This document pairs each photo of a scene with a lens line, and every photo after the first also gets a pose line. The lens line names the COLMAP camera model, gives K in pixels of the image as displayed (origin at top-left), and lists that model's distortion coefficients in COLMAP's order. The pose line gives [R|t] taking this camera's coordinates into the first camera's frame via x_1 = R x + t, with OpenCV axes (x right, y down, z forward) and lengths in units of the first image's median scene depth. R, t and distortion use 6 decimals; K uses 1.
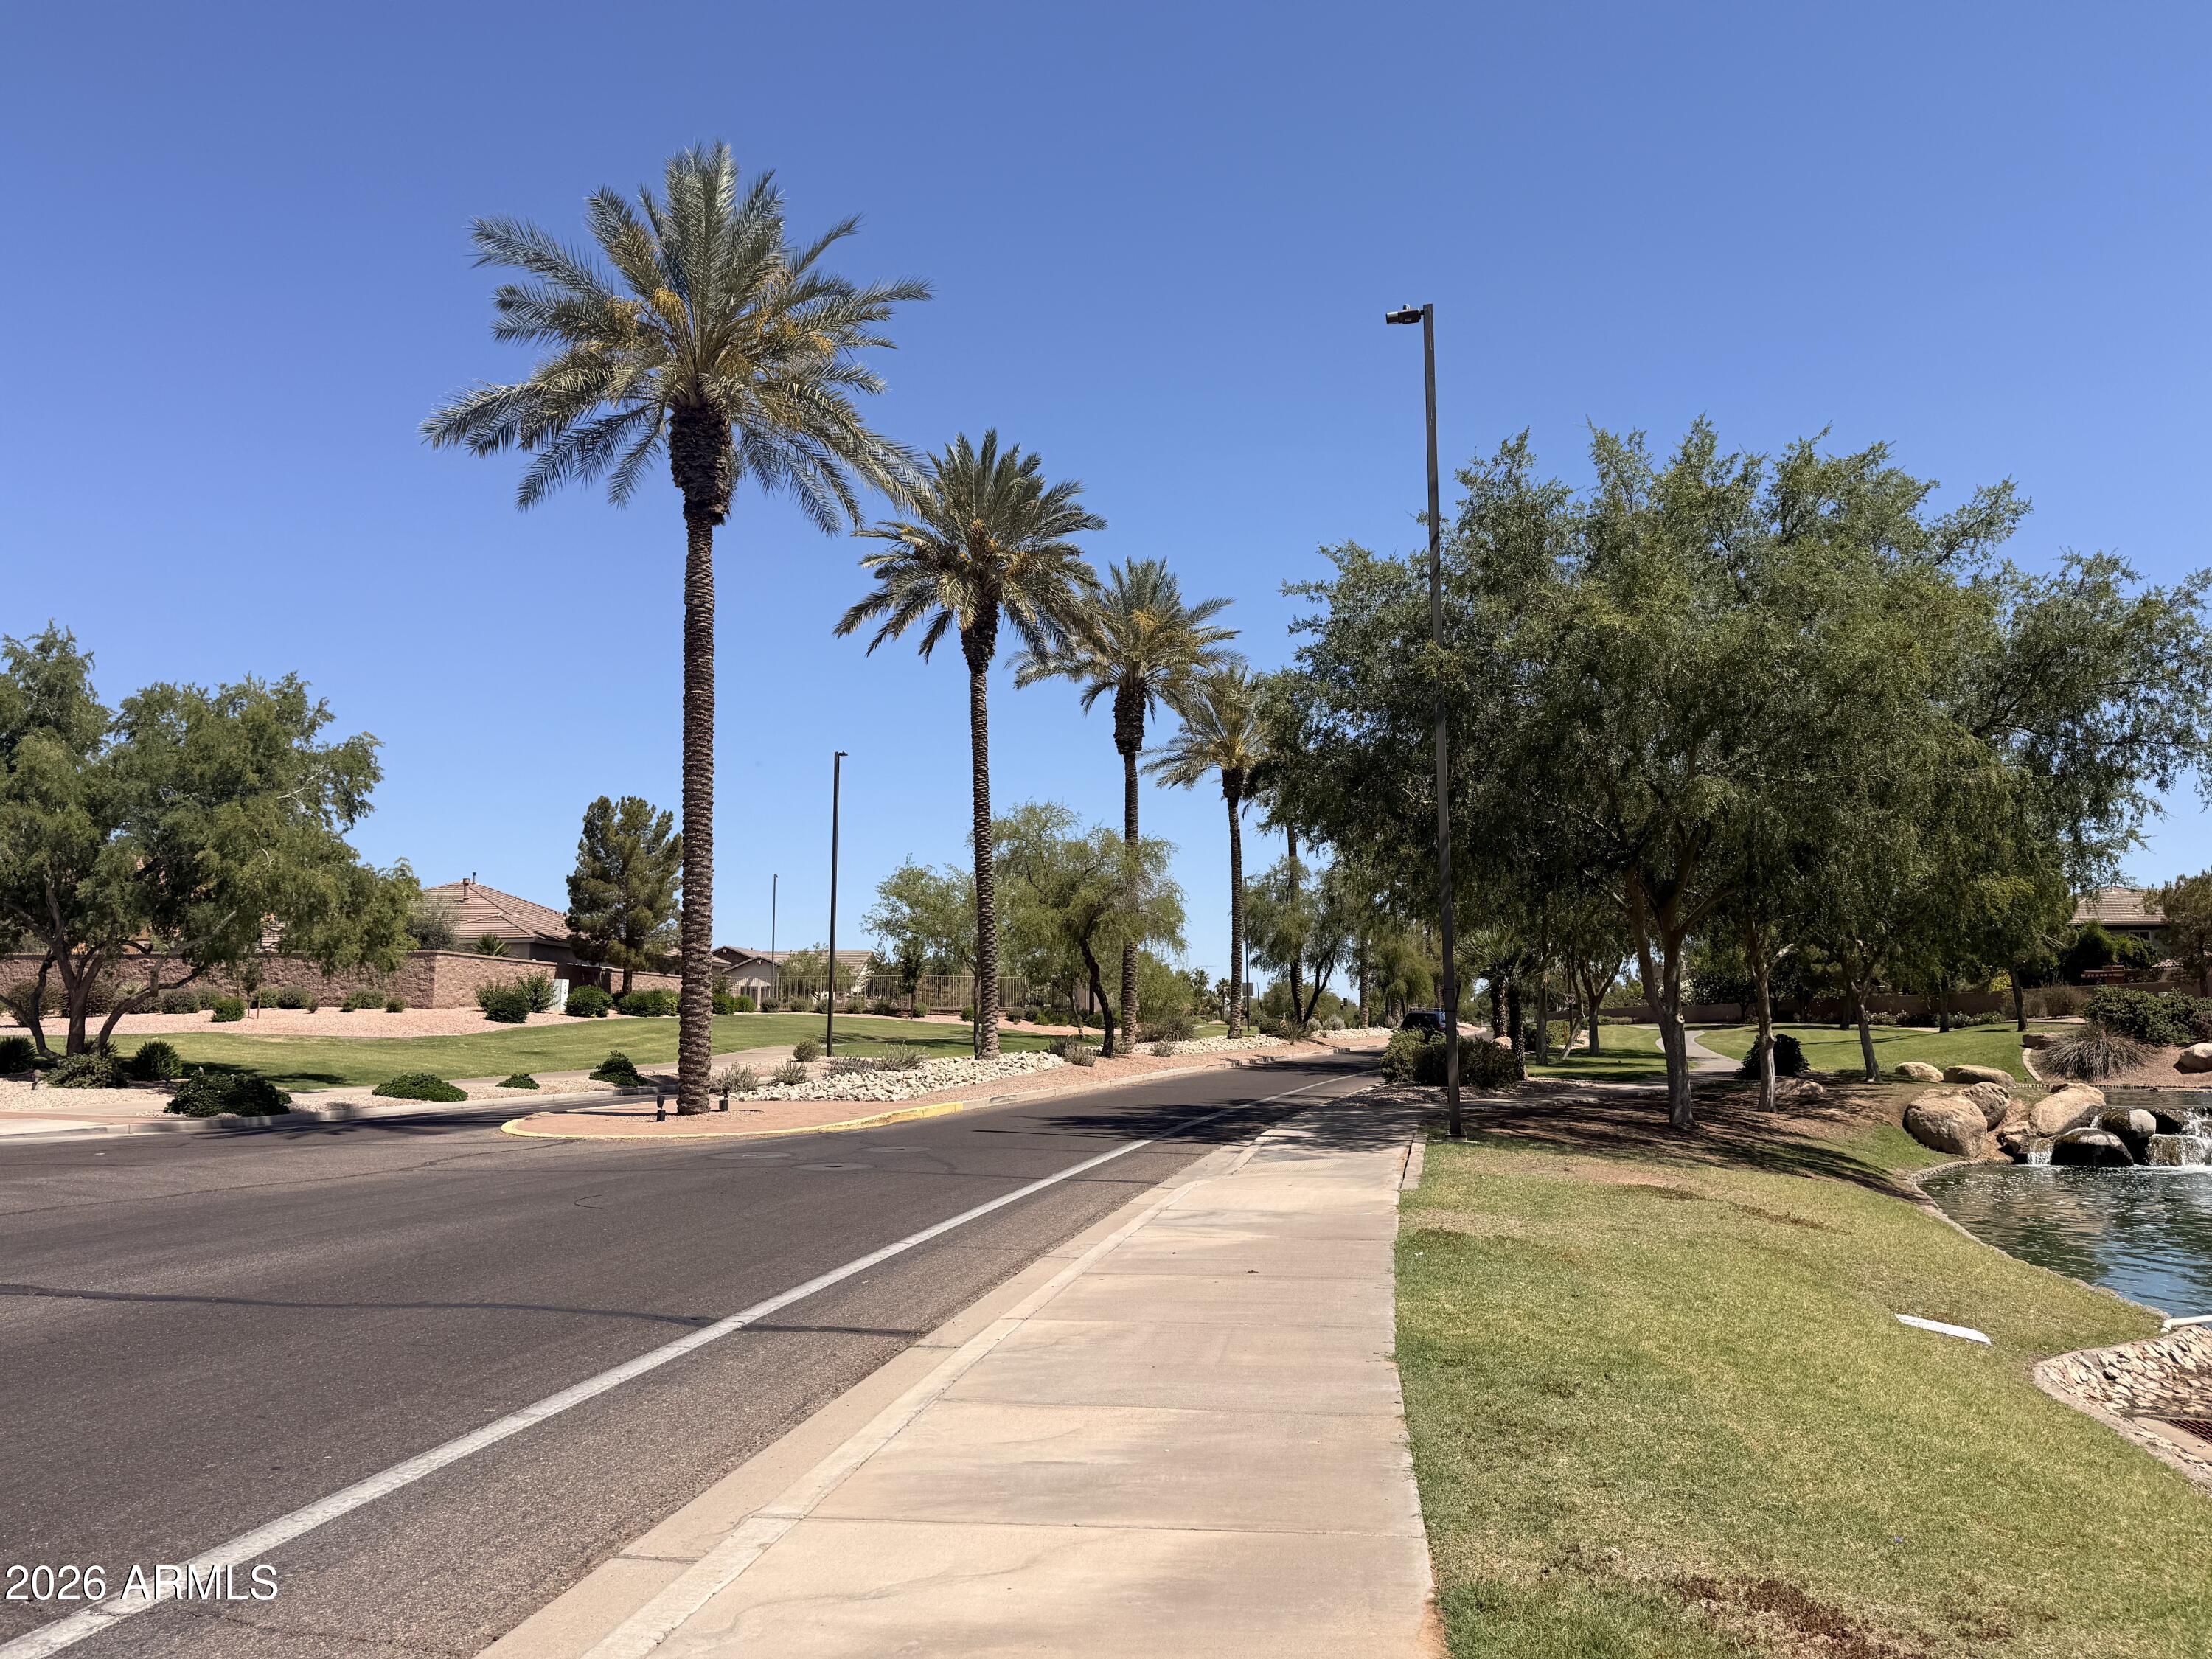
lens RADIAL K [[1537.0, 0, 1106.0], [0, 1537.0, 829.5], [0, 0, 1]] dist [0.054510, -0.065328]
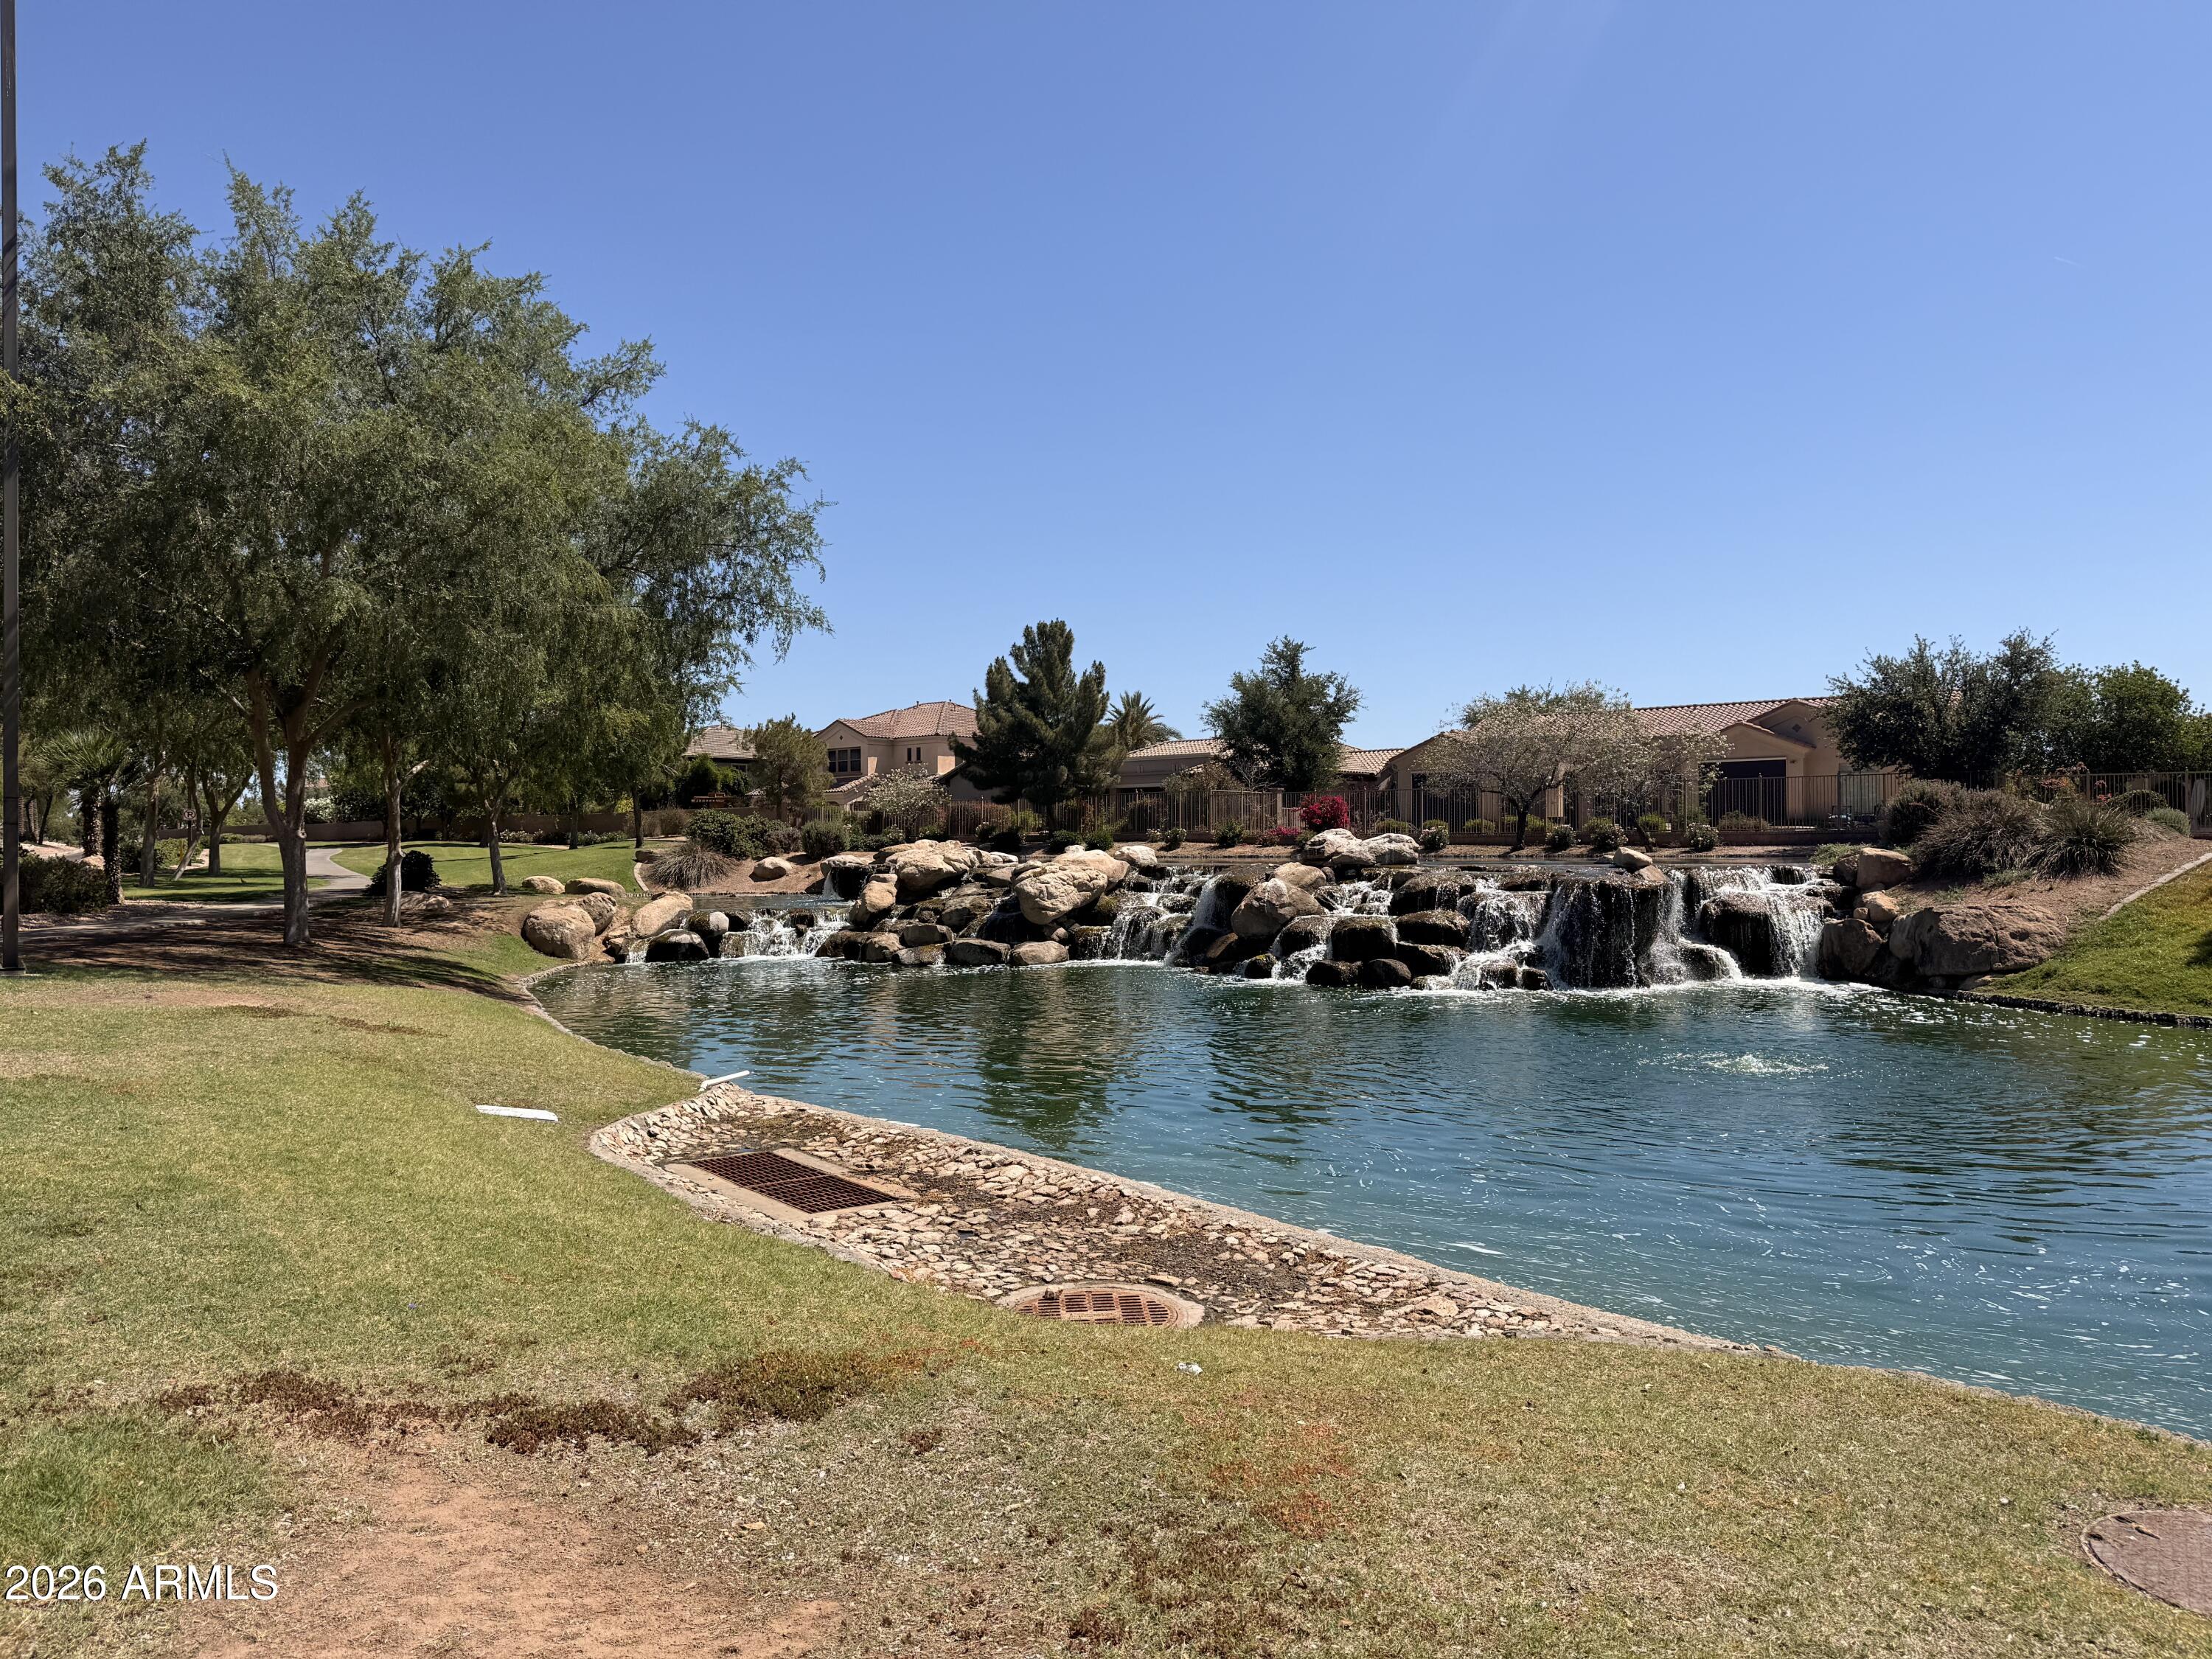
lens RADIAL K [[1540.2, 0, 1092.5], [0, 1540.2, 840.2], [0, 0, 1]] dist [0.062494, -0.065595]
pose [[0.691409, 0.003406, 0.722456, 0.013914], [-0.091482, 0.992352, 0.082872, 0.002153], [-0.716648, -0.123390, 0.686433, -0.006703]]
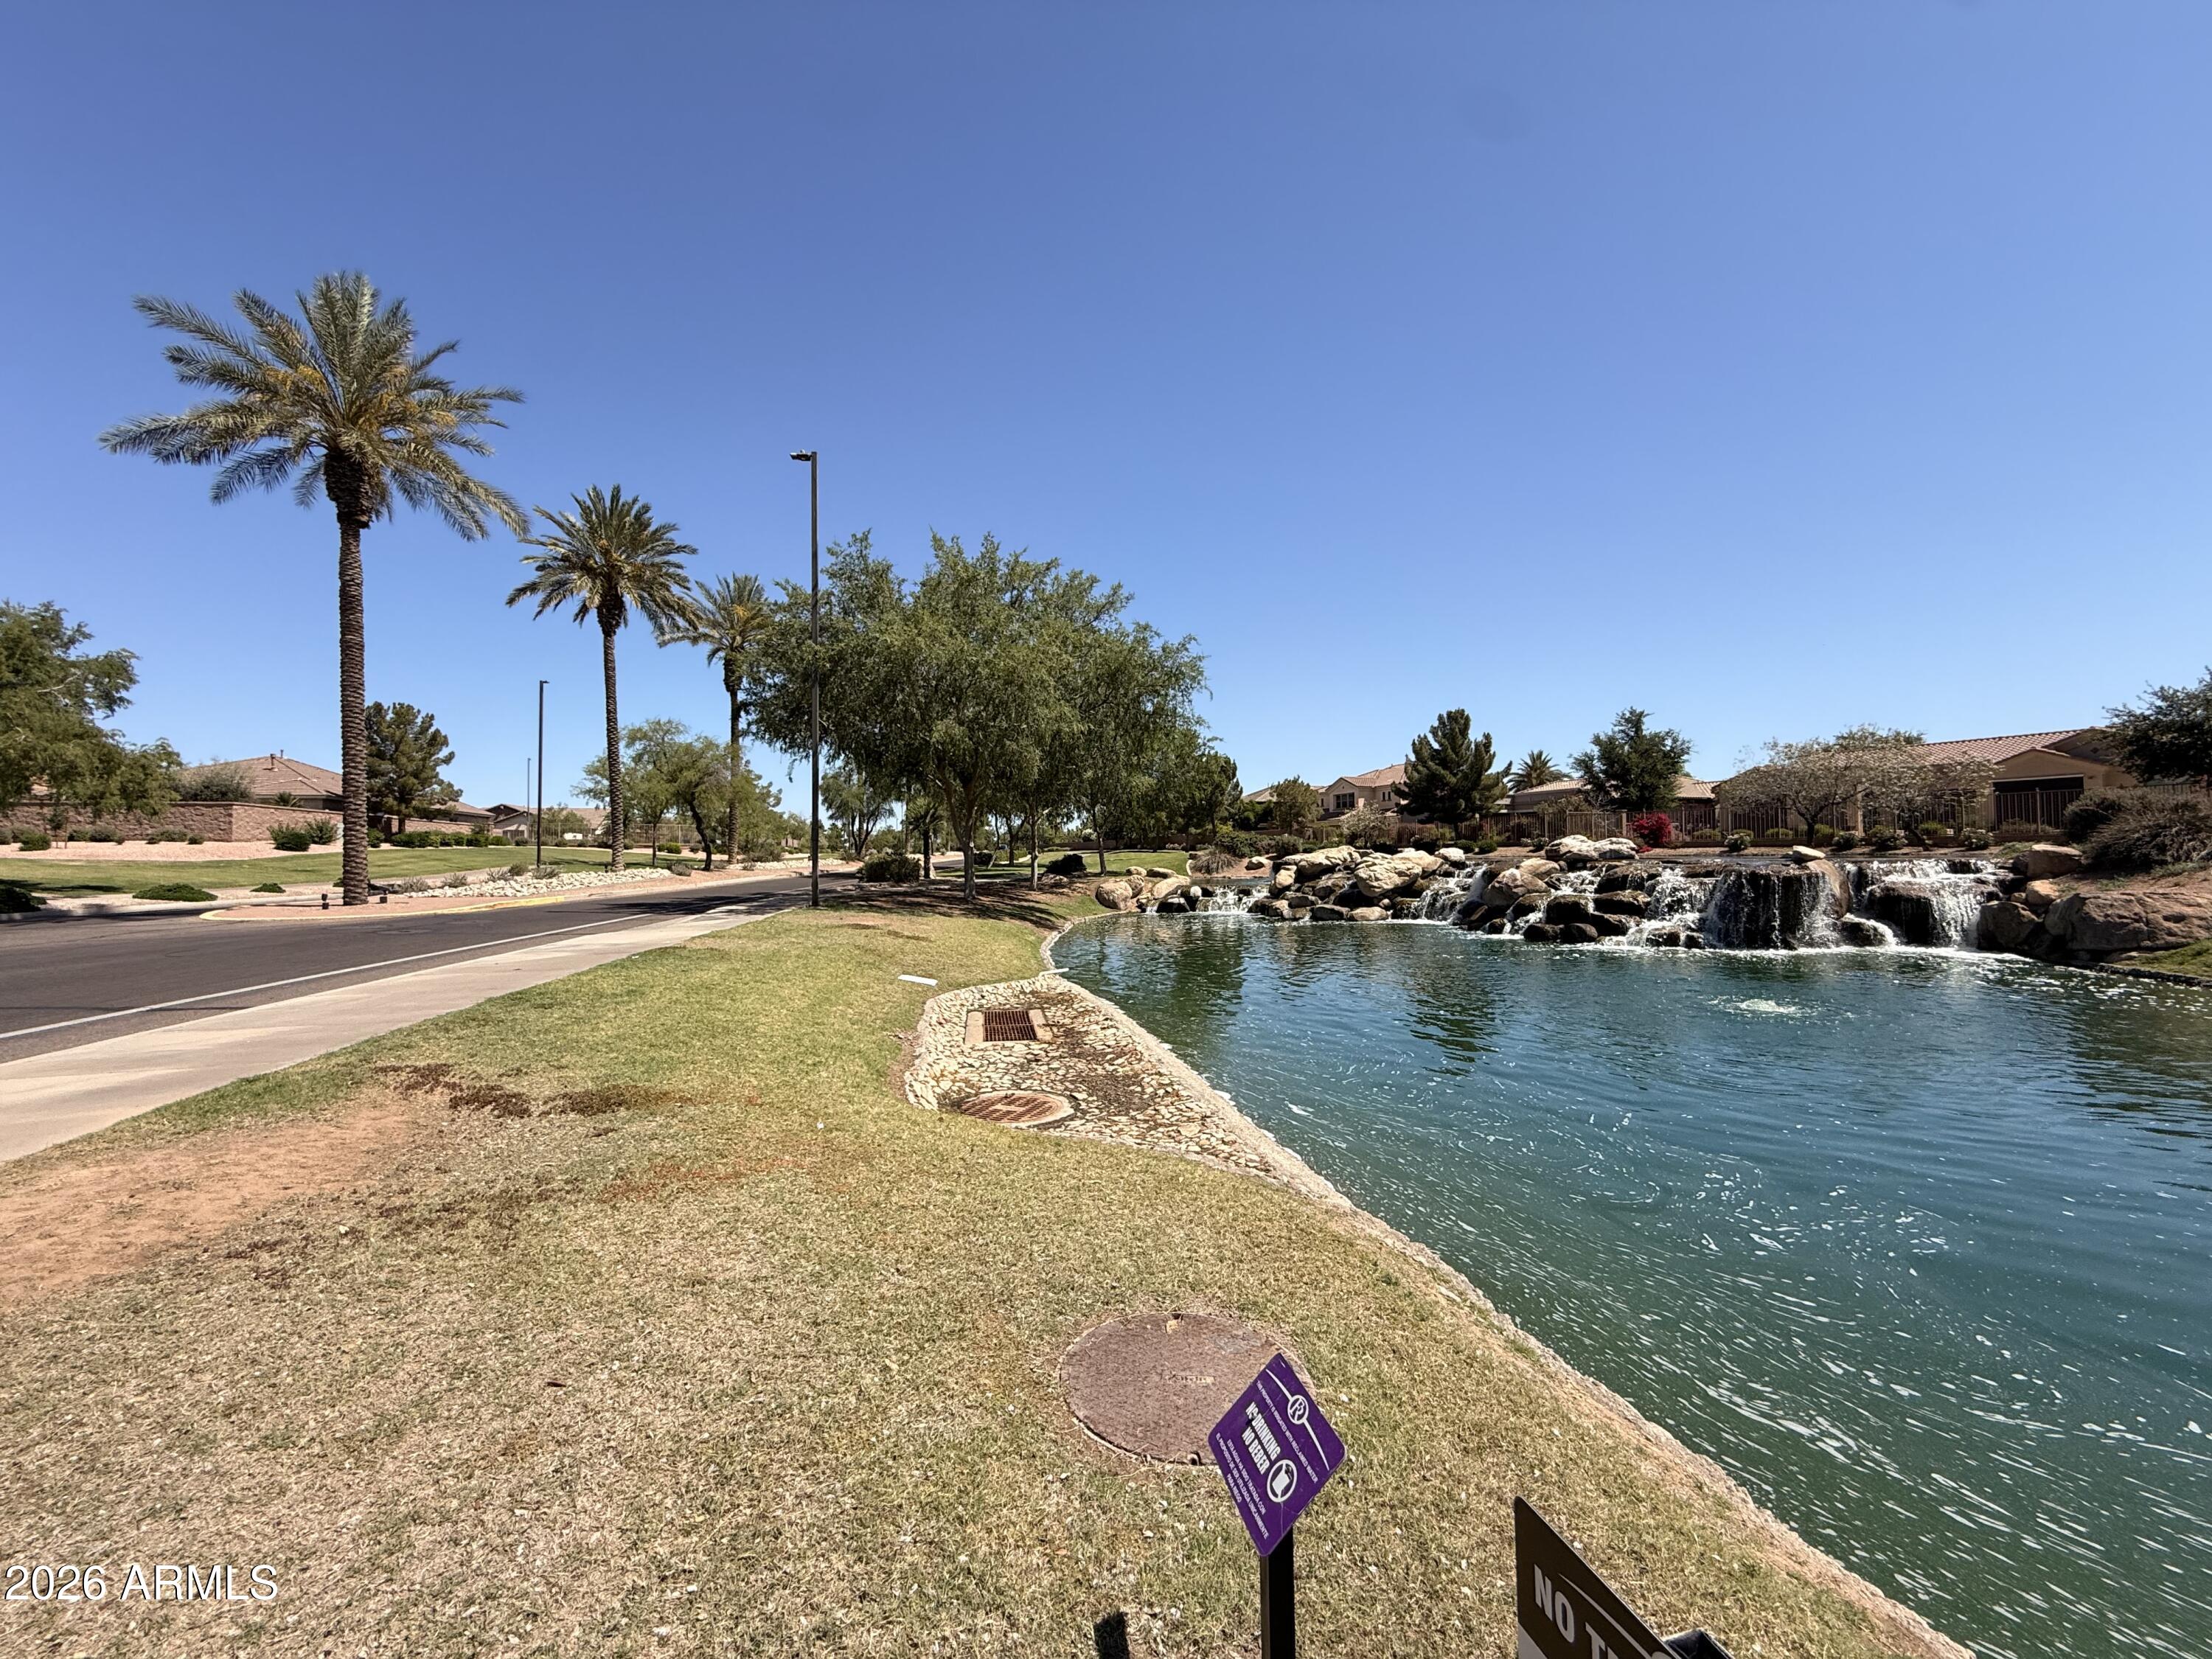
lens RADIAL K [[881.5, 0, 1106.0], [0, 881.5, 829.5], [0, 0, 1]] dist [-0.002036, 0.000035]
pose [[0.946107, 0.004269, 0.323825, 0.168378], [-0.036076, 0.995079, 0.092284, -0.005878], [-0.321838, -0.098993, 0.941605, -0.099887]]
